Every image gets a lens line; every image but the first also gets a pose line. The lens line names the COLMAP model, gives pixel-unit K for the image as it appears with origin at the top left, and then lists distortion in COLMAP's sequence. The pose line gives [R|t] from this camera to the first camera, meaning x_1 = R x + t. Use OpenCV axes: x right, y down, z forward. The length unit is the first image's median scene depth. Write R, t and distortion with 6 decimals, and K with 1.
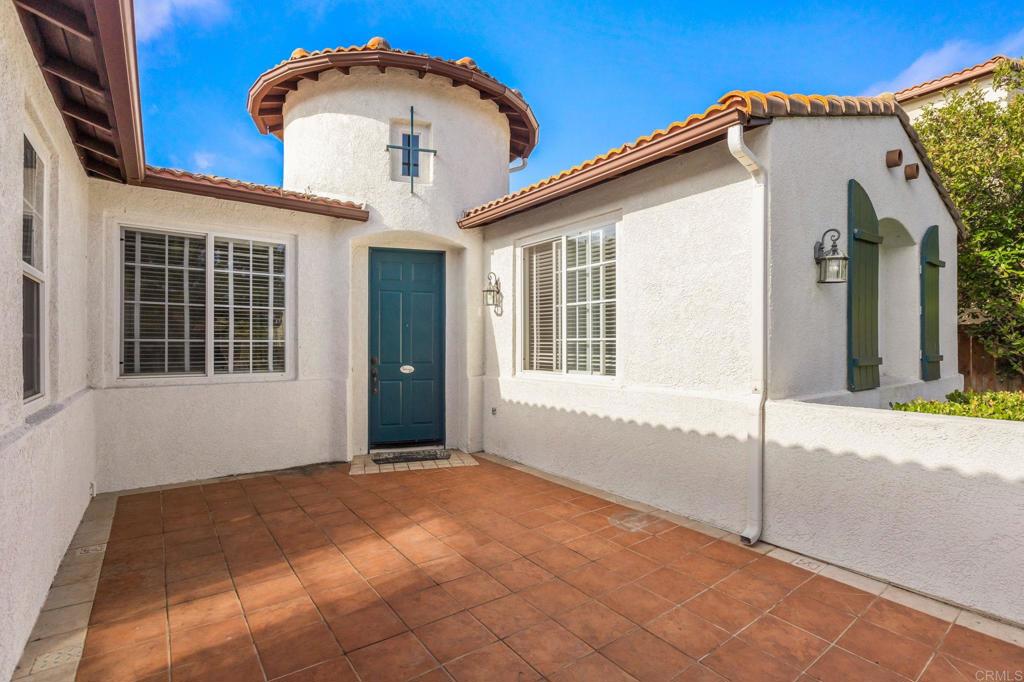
lens RADIAL K [[484.7, 0, 521.8], [0, 484.7, 344.8], [0, 0, 1]] dist [0.001435, 0.001815]
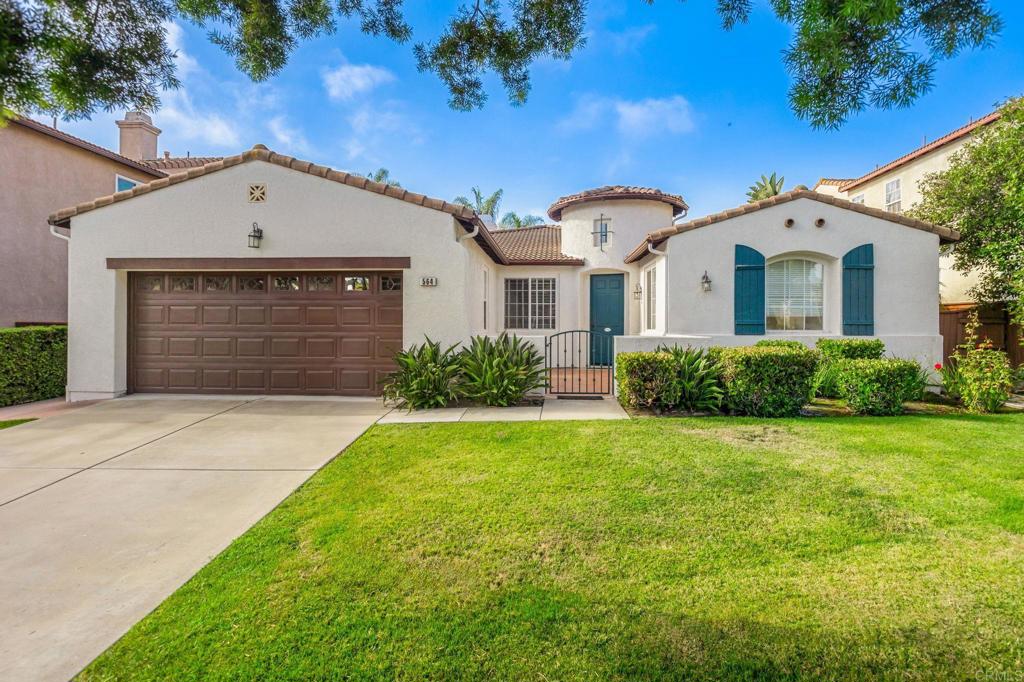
lens RADIAL K [[560.8, 0, 510.9], [0, 560.8, 334.7], [0, 0, 1]] dist [0.002254, -0.002033]
pose [[0.788335, -0.000294, -0.615246, 1.118829], [0.002009, 0.999996, 0.002095, 0.079856], [0.615243, -0.002888, 0.788332, -1.428999]]
